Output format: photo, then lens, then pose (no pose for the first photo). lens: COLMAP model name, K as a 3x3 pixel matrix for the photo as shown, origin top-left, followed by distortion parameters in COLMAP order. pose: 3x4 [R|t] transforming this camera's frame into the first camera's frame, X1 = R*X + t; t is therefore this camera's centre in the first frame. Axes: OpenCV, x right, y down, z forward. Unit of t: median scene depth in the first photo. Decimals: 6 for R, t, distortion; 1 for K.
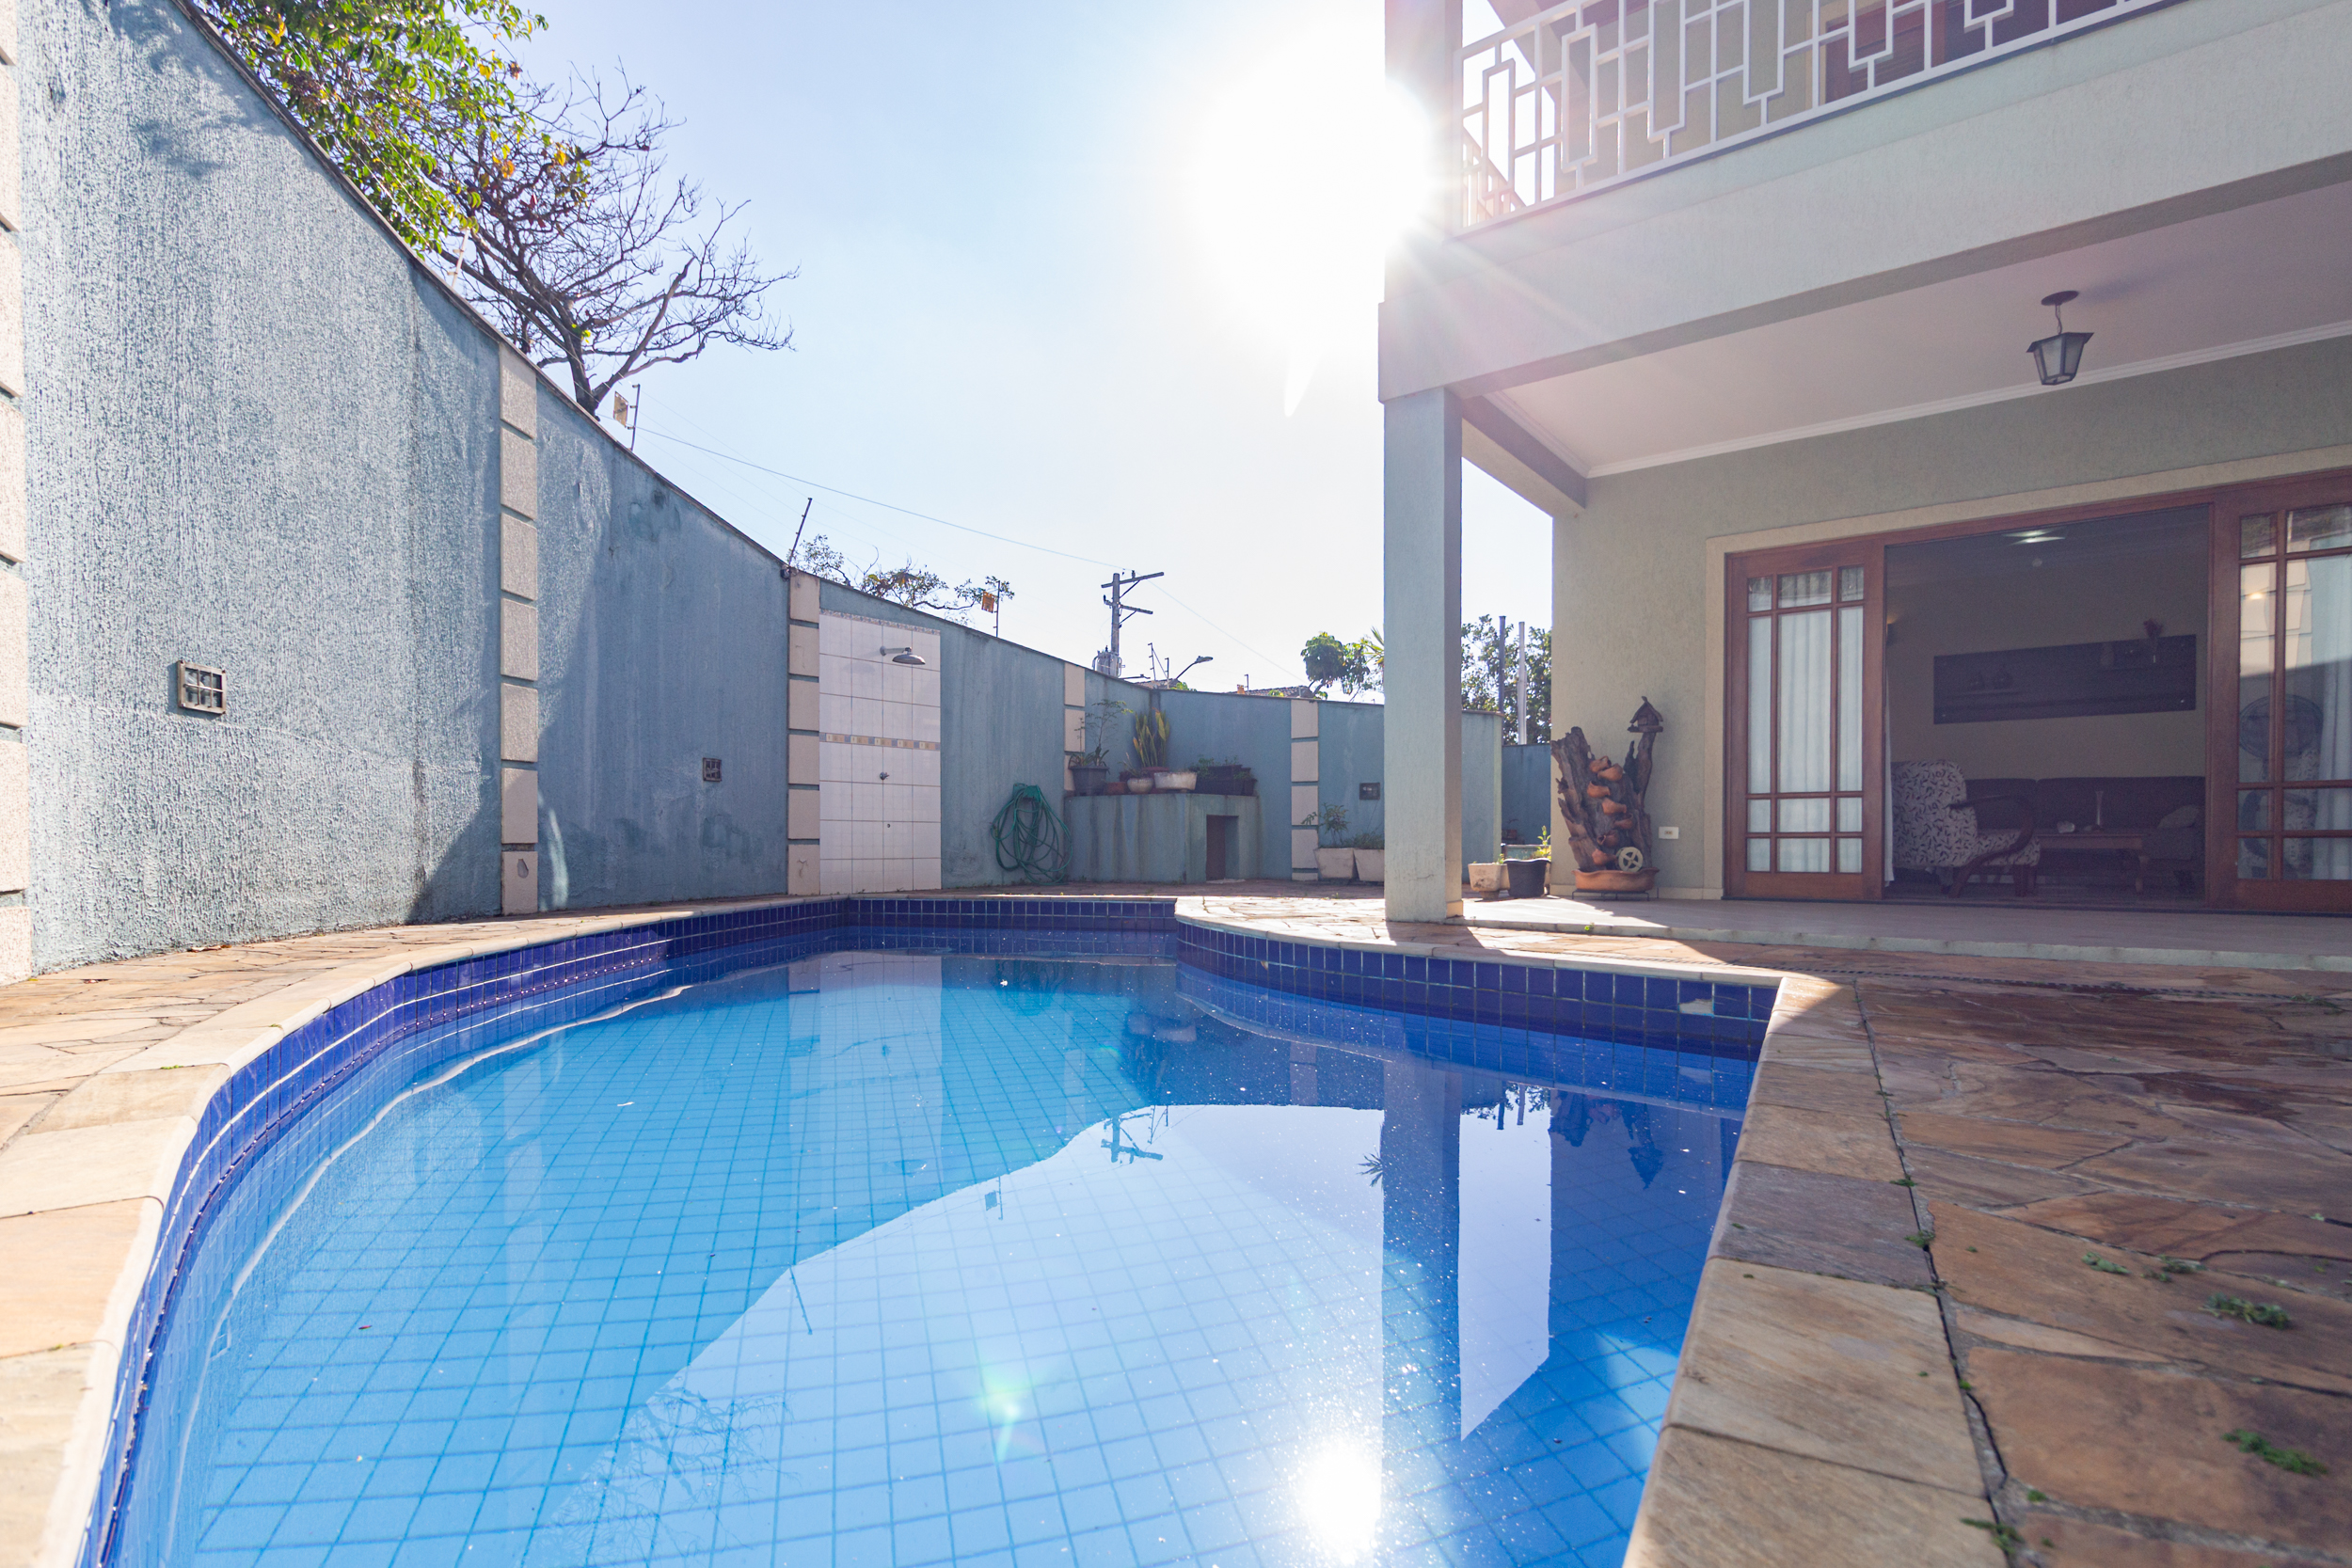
lens RADIAL K [[1106.7, 0, 1092.6], [0, 1106.7, 871.3], [0, 0, 1]] dist [0.001272, 0.000893]
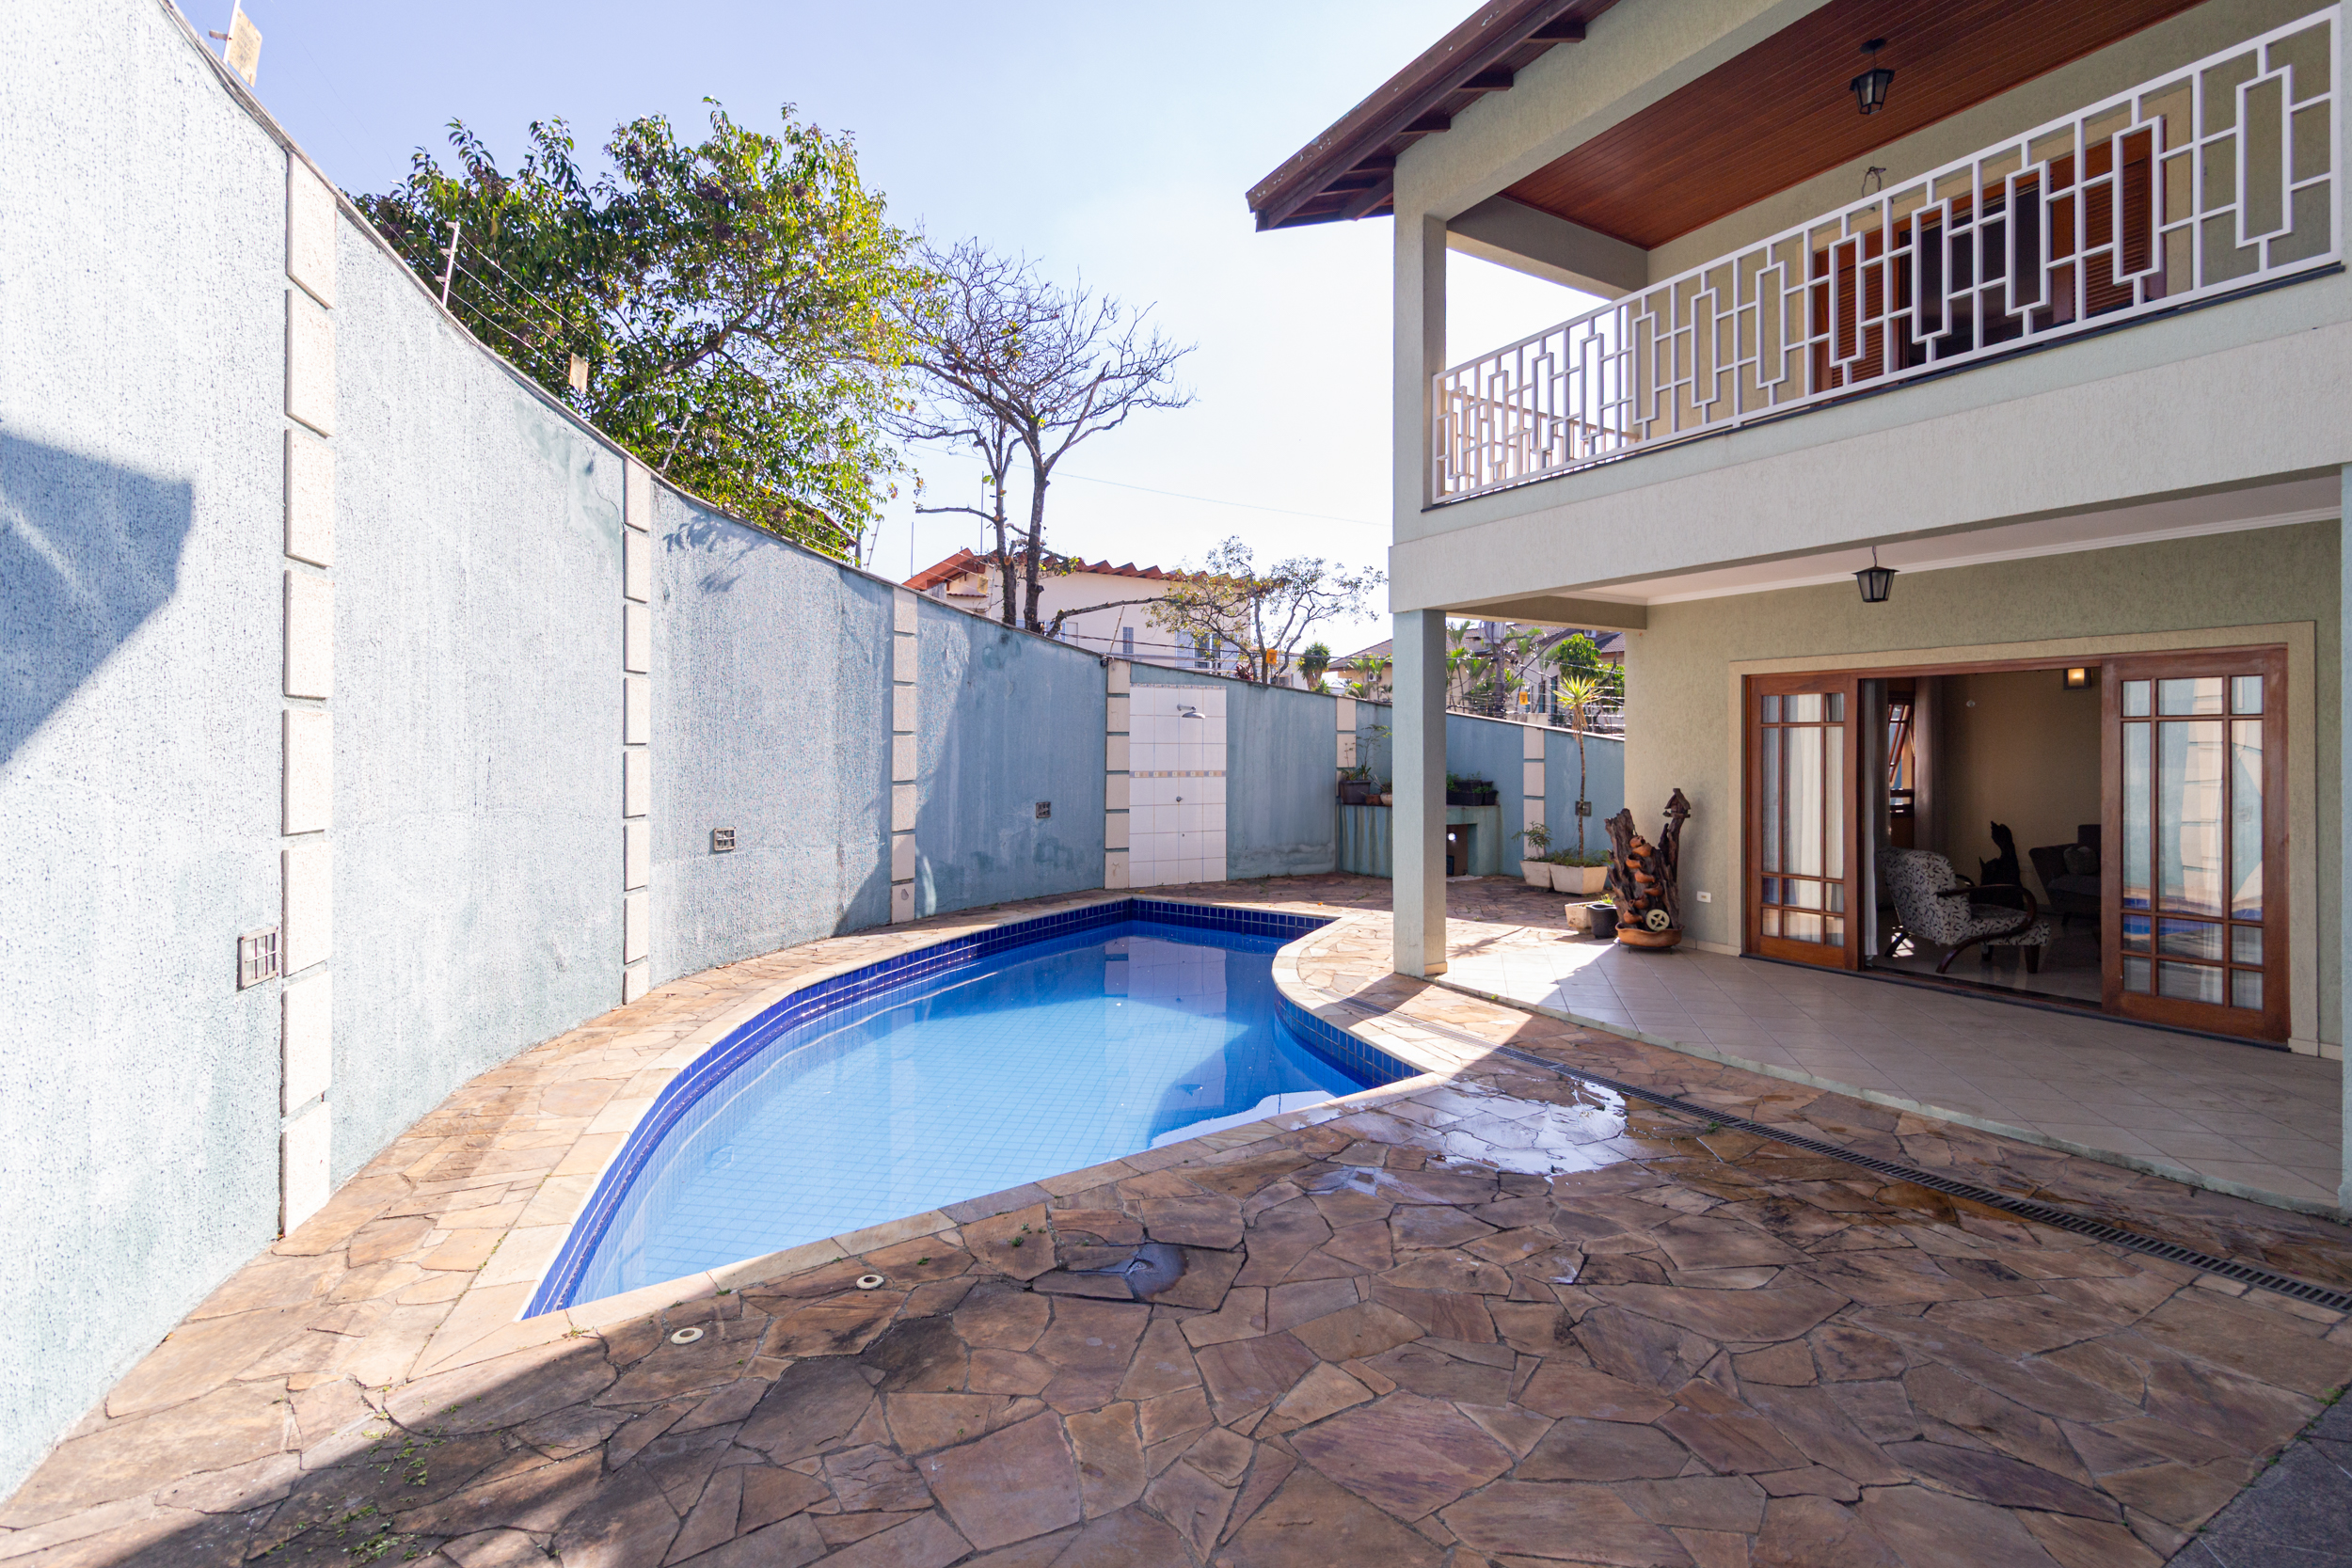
lens RADIAL K [[1106.7, 0, 1215.6], [0, 1106.7, 737.2], [0, 0, 1]] dist [0.001272, 0.000893]
pose [[0.936232, 0.001630, -0.351379, 0.459826], [-0.007340, 0.999862, -0.014919, -0.197283], [0.351307, 0.016547, 0.936114, -0.361166]]
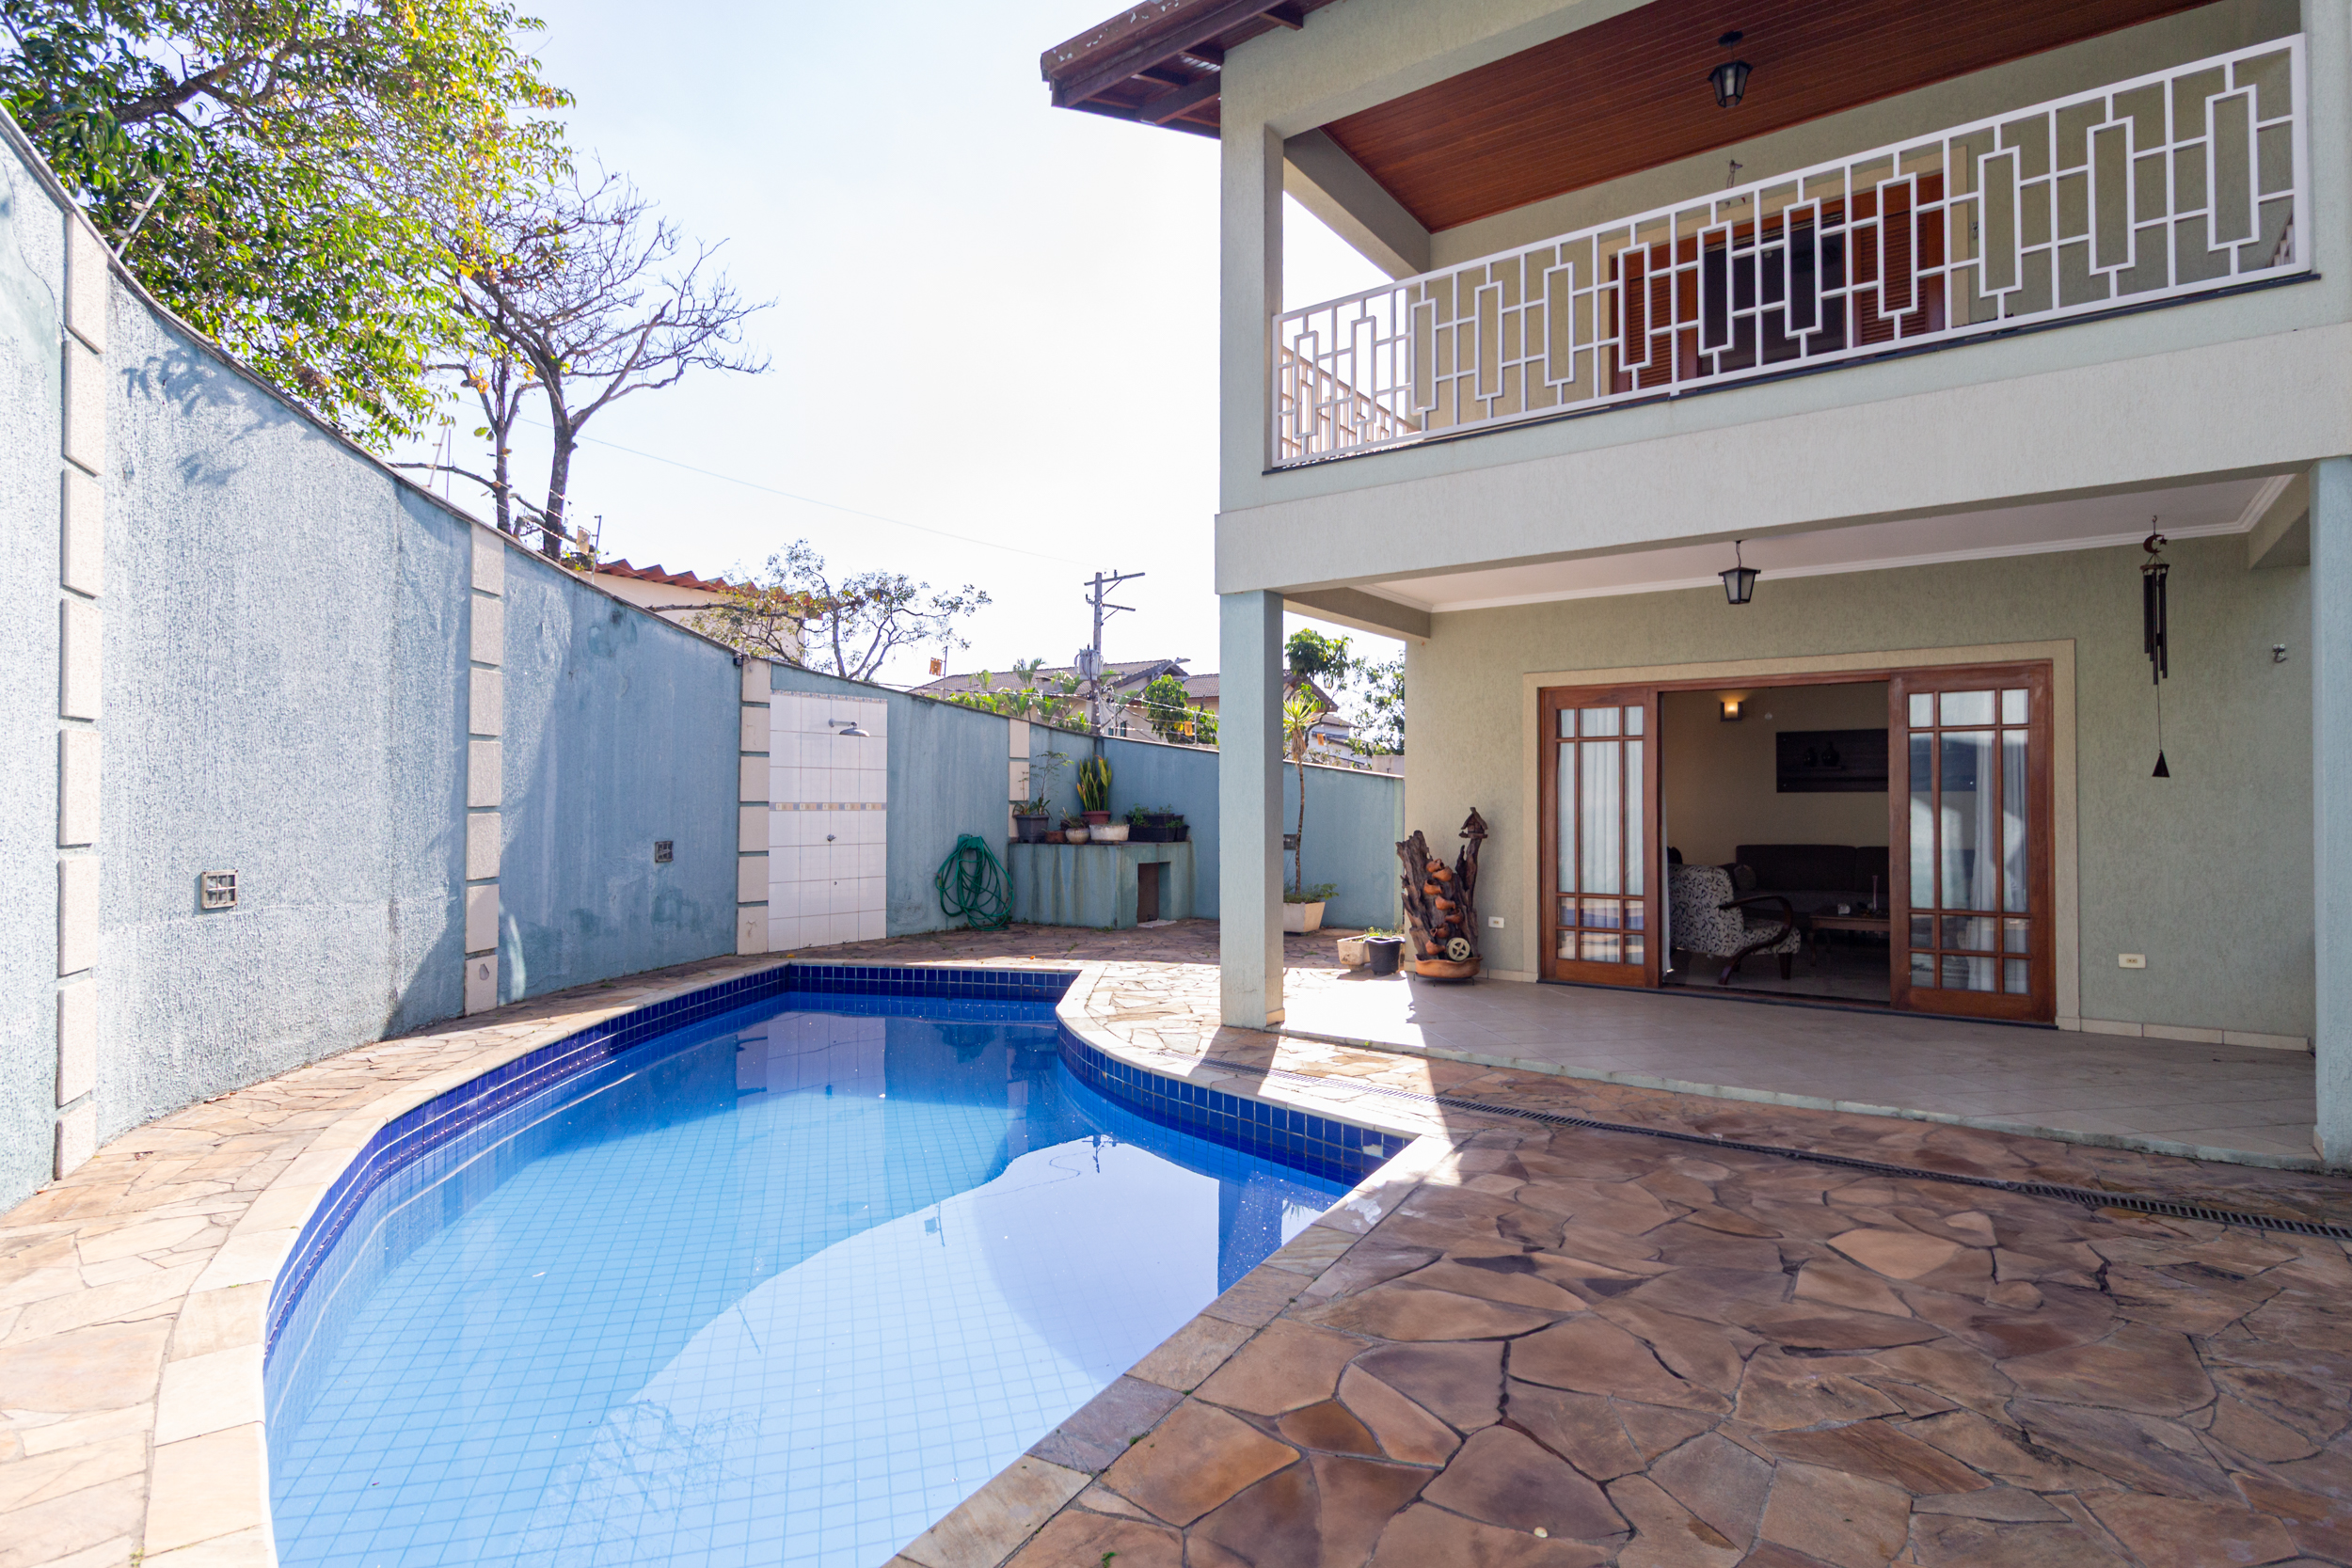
lens RADIAL K [[1167.0, 0, 1168.2], [0, 1167.0, 787.3], [0, 0, 1]] dist [0.000247, -0.002909]
pose [[0.998977, 0.004447, 0.045001, 0.124680], [-0.003330, 0.999685, -0.024875, -0.150330], [-0.045097, 0.024700, 0.998677, -0.220322]]
